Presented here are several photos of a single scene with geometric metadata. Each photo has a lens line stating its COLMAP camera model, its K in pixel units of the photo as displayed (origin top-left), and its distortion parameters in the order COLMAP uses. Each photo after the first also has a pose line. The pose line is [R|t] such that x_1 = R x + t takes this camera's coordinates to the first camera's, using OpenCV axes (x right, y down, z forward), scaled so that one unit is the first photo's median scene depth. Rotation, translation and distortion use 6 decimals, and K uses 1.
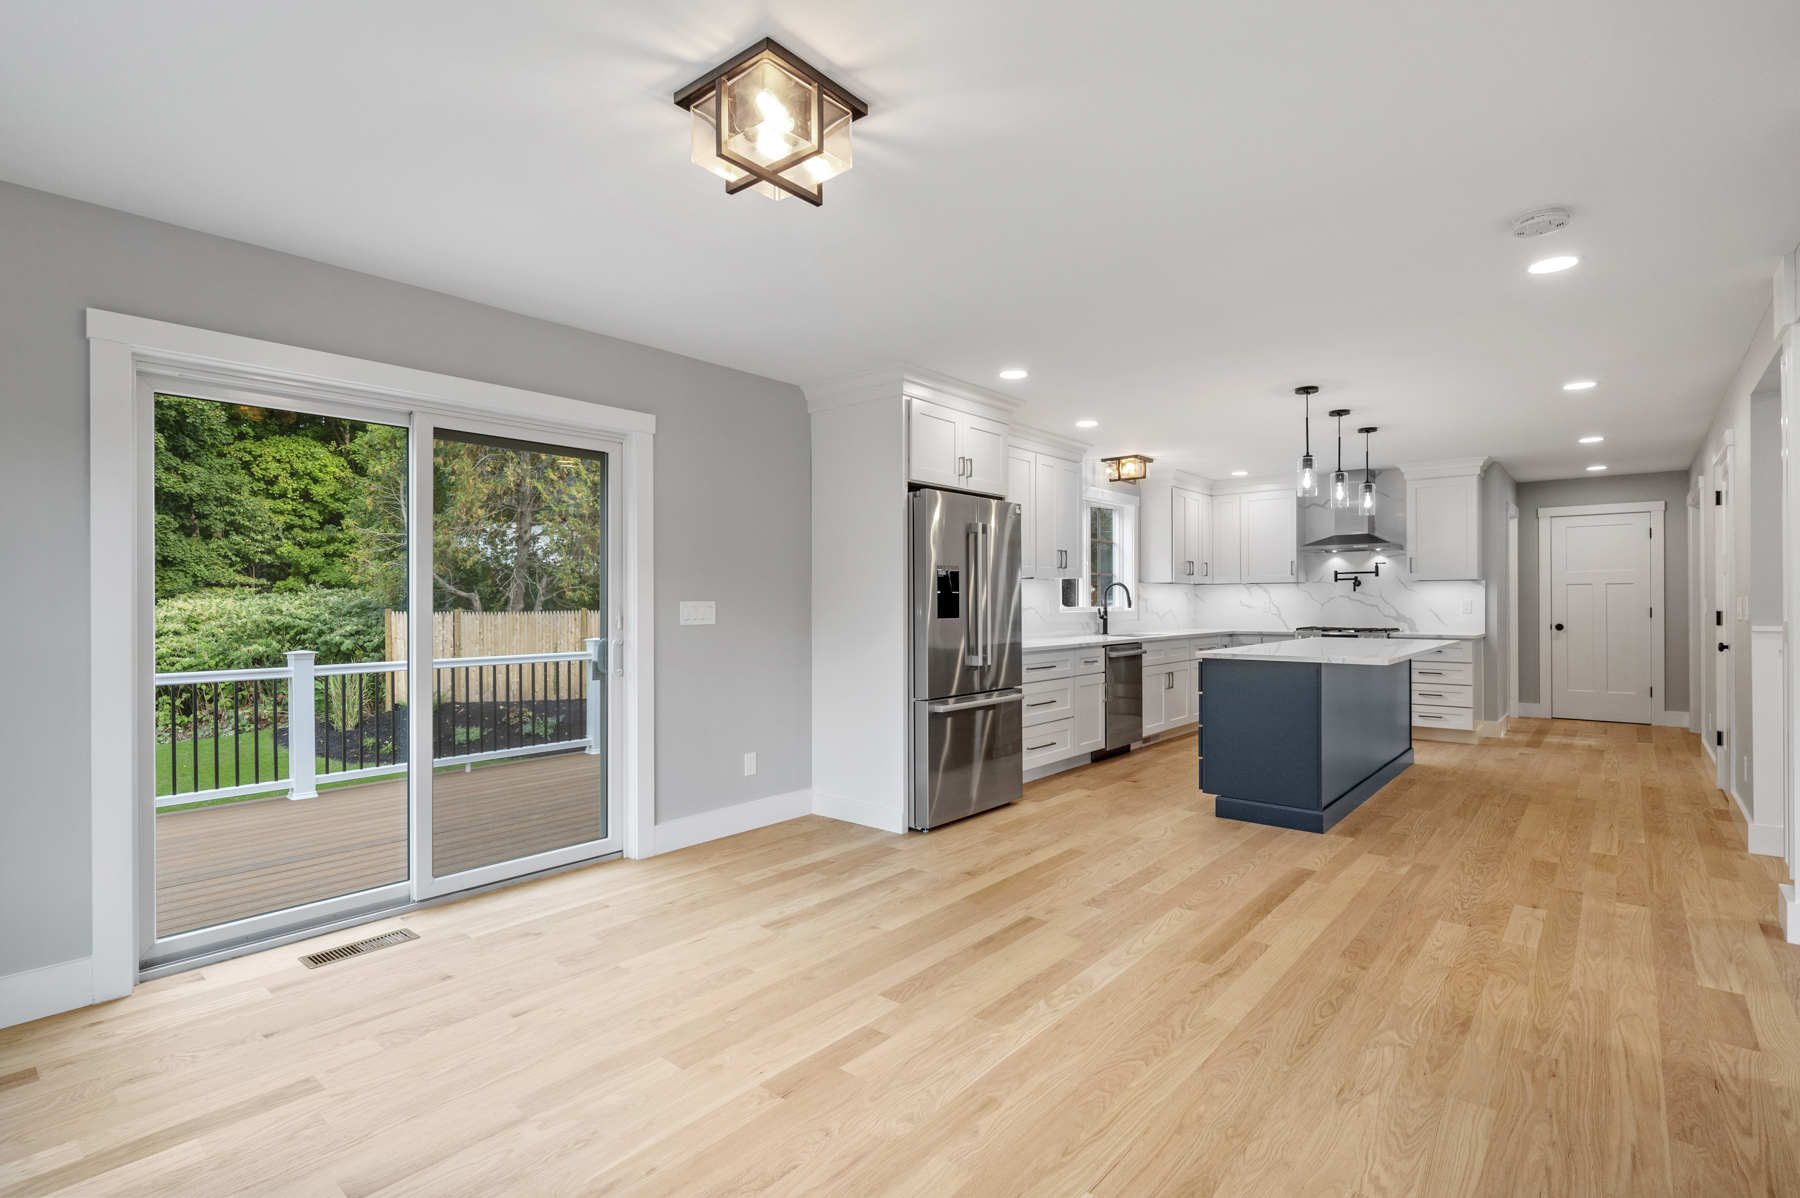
lens RADIAL K [[854.8, 0, 906.9], [0, 854.8, 600.5], [0, 0, 1]] dist [0.002671, 0.000691]
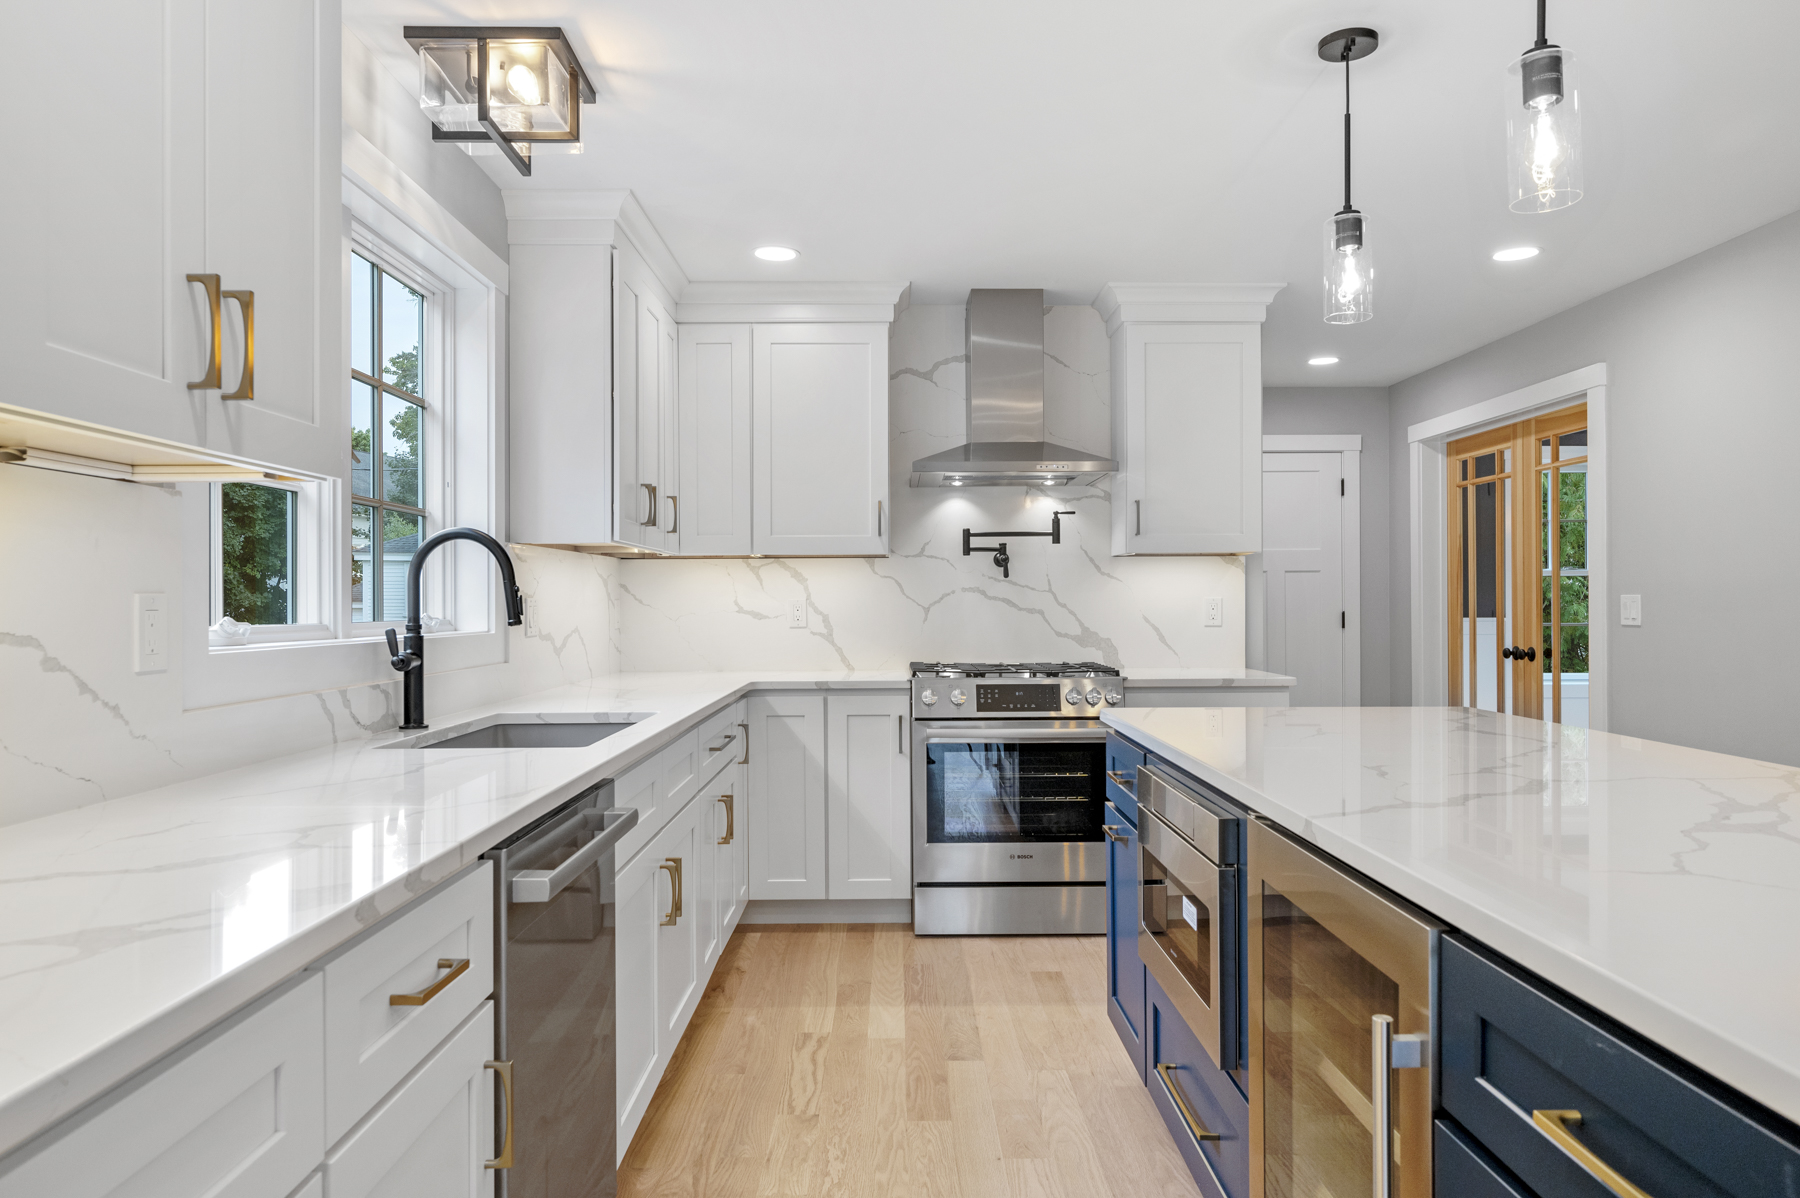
lens RADIAL K [[1161.9, 0, 898.0], [0, 1161.9, 595.3], [0, 0, 1]] dist [0.008062, 0.000756]
pose [[0.764228, 0.002403, 0.644942, 0.231498], [0.002274, 0.999977, -0.006420, 0.003461], [-0.644942, 0.006373, 0.764205, 1.259950]]
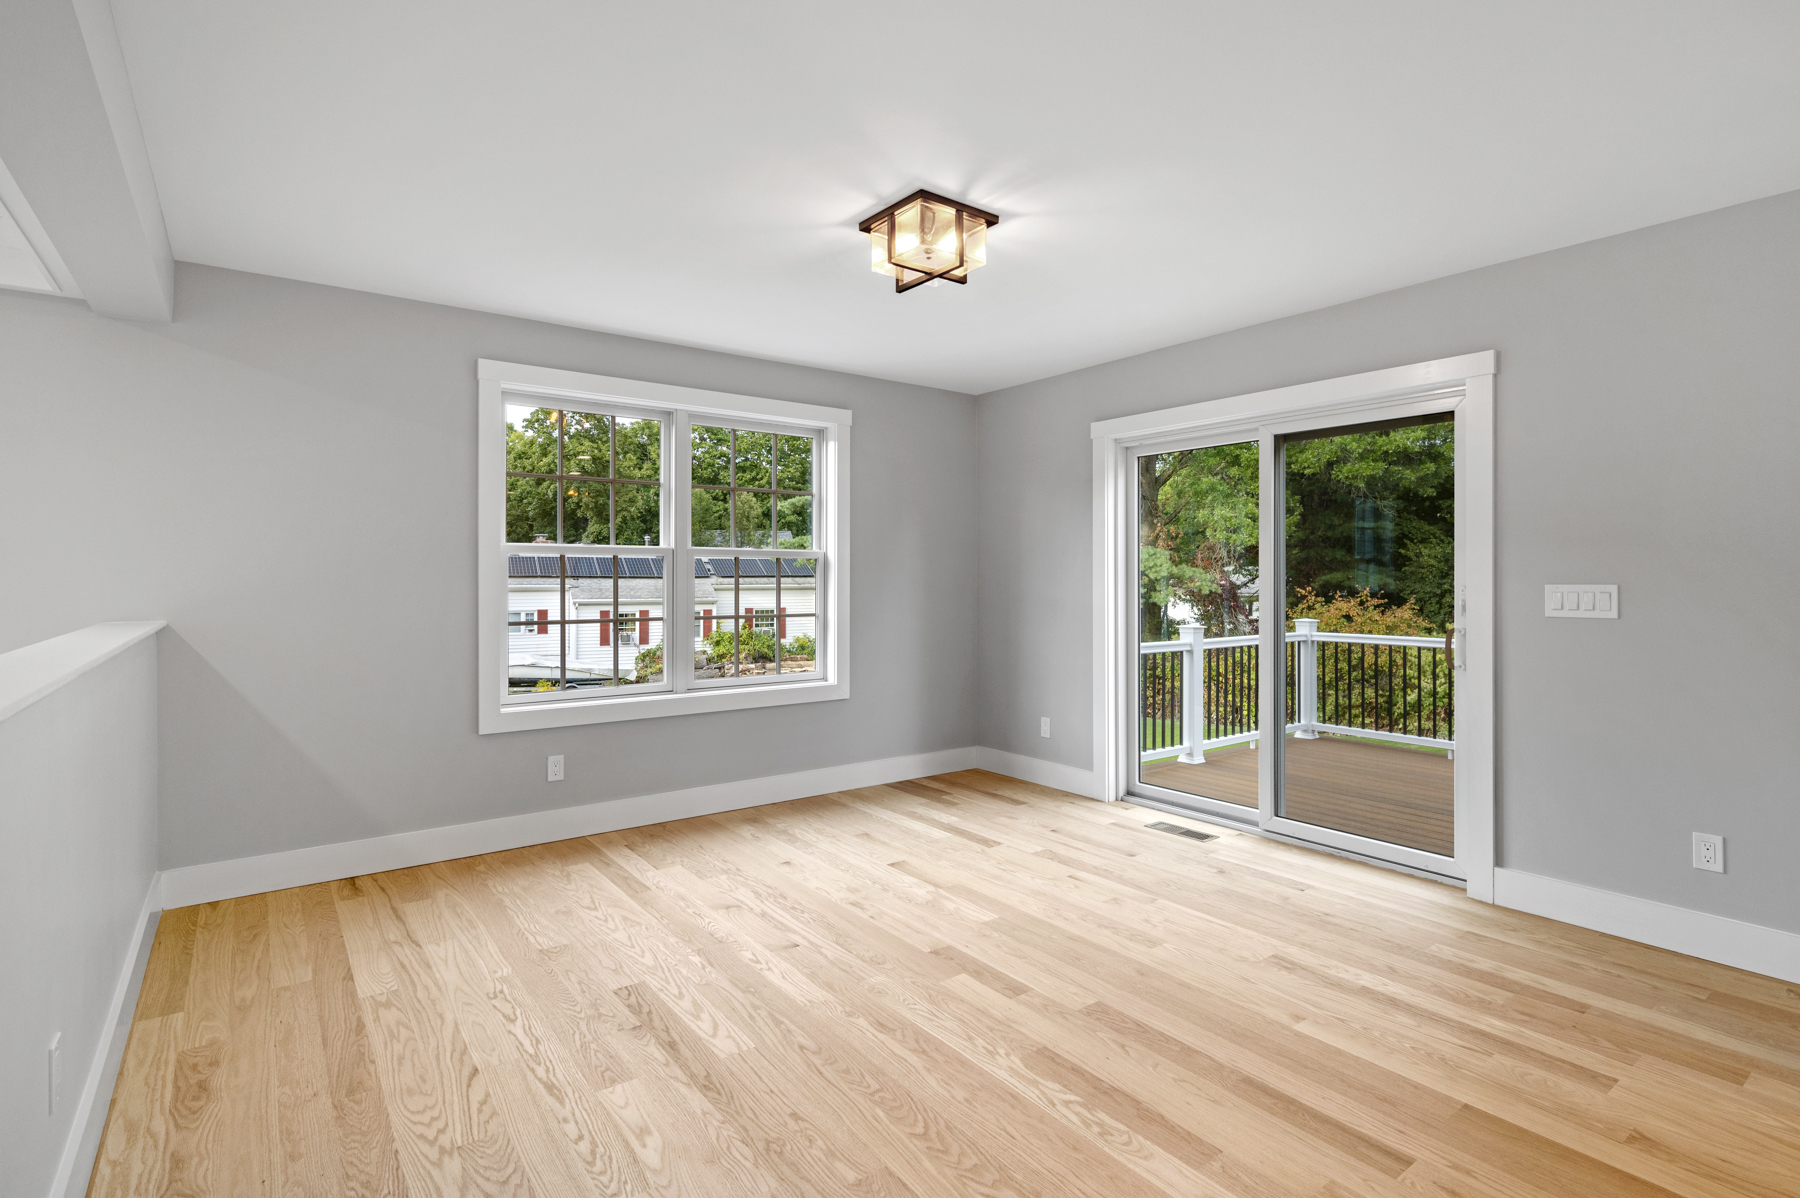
lens RADIAL K [[874.2, 0, 905.5], [0, 874.2, 572.5], [0, 0, 1]] dist [0.002431, 0.000448]
pose [[-0.227405, -0.002094, -0.973798, 0.666752], [0.001536, 0.999996, -0.002509, -0.008510], [0.973799, -0.002066, -0.227401, 0.702337]]
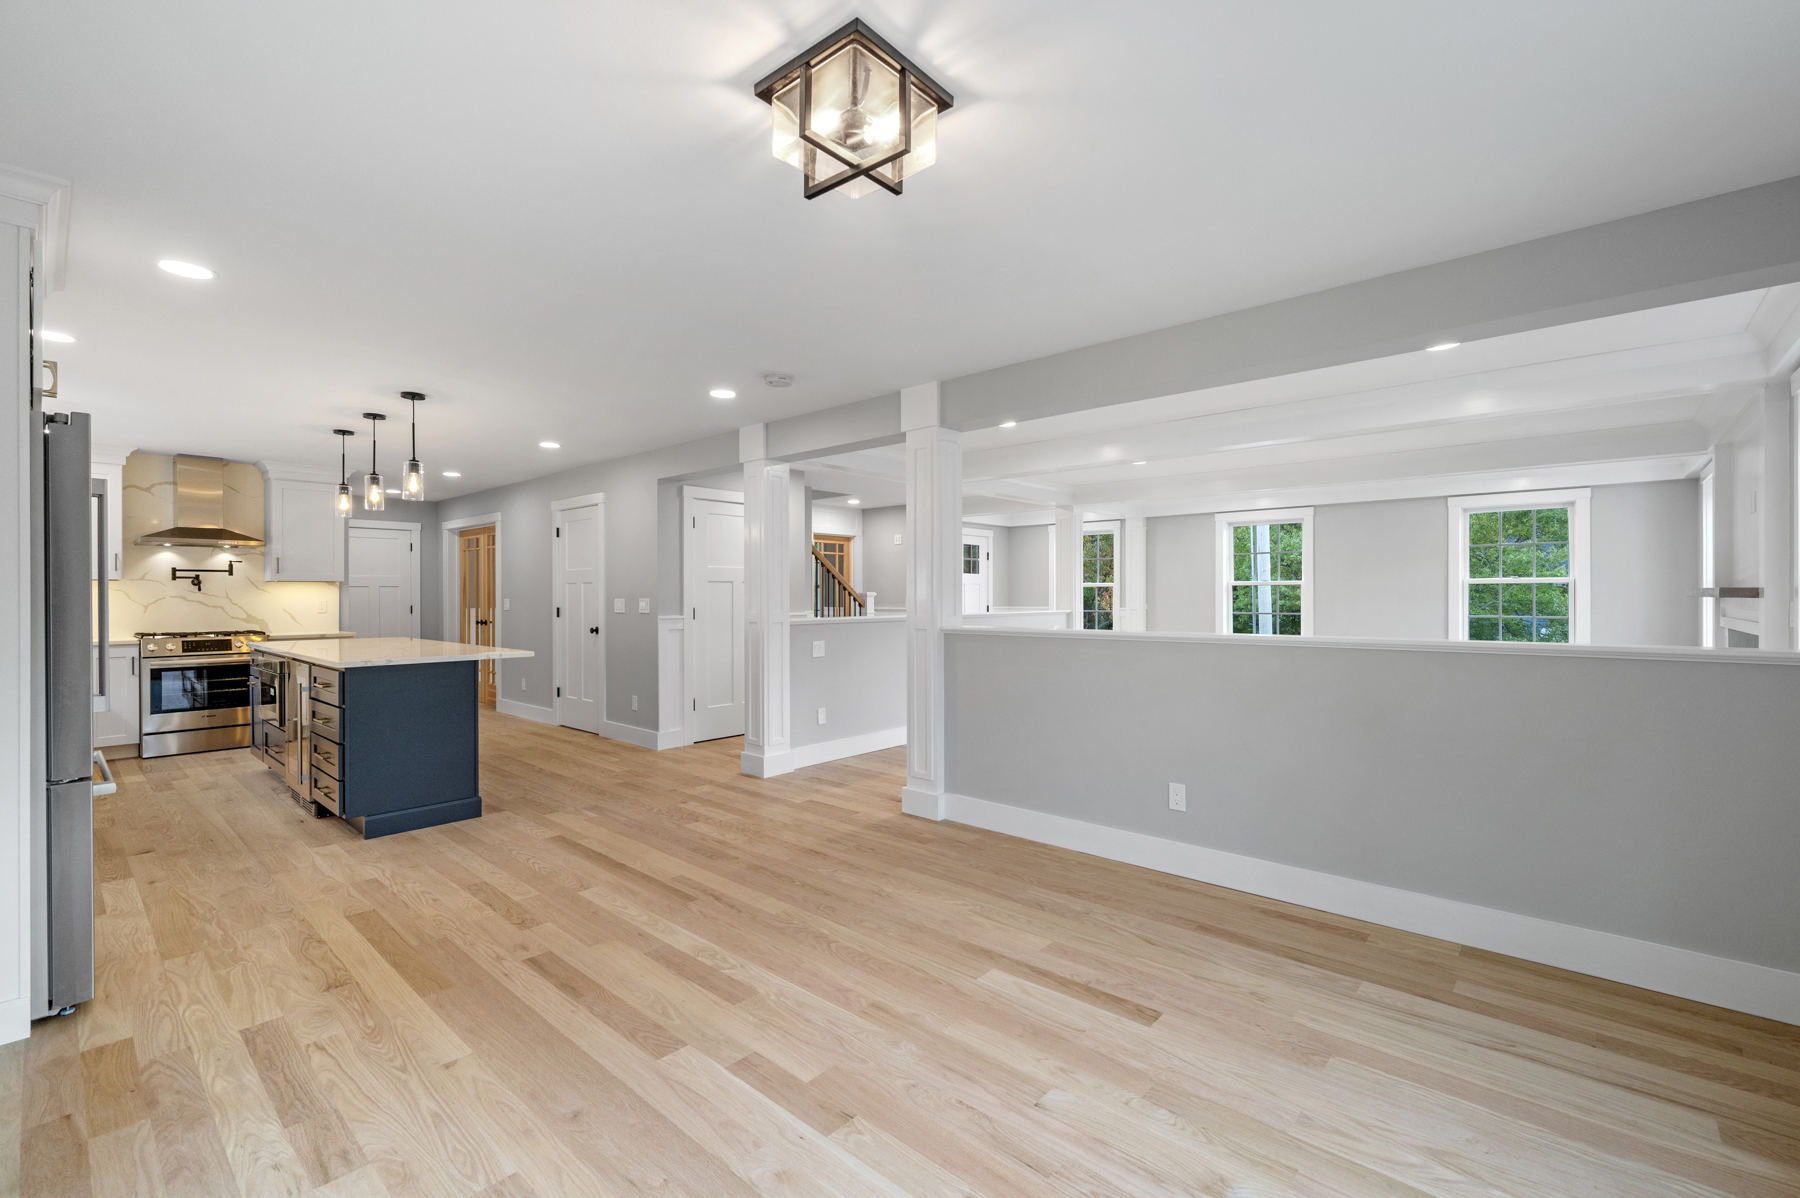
lens RADIAL K [[773.7, 0, 906.3], [0, 773.7, 595.9], [0, 0, 1]] dist [-0.000943, -0.000159]
pose [[0.029260, 0.002148, 0.999570, -0.563142], [0.002026, 0.999996, -0.002208, -0.005621], [-0.999570, 0.002090, 0.029256, 0.501564]]
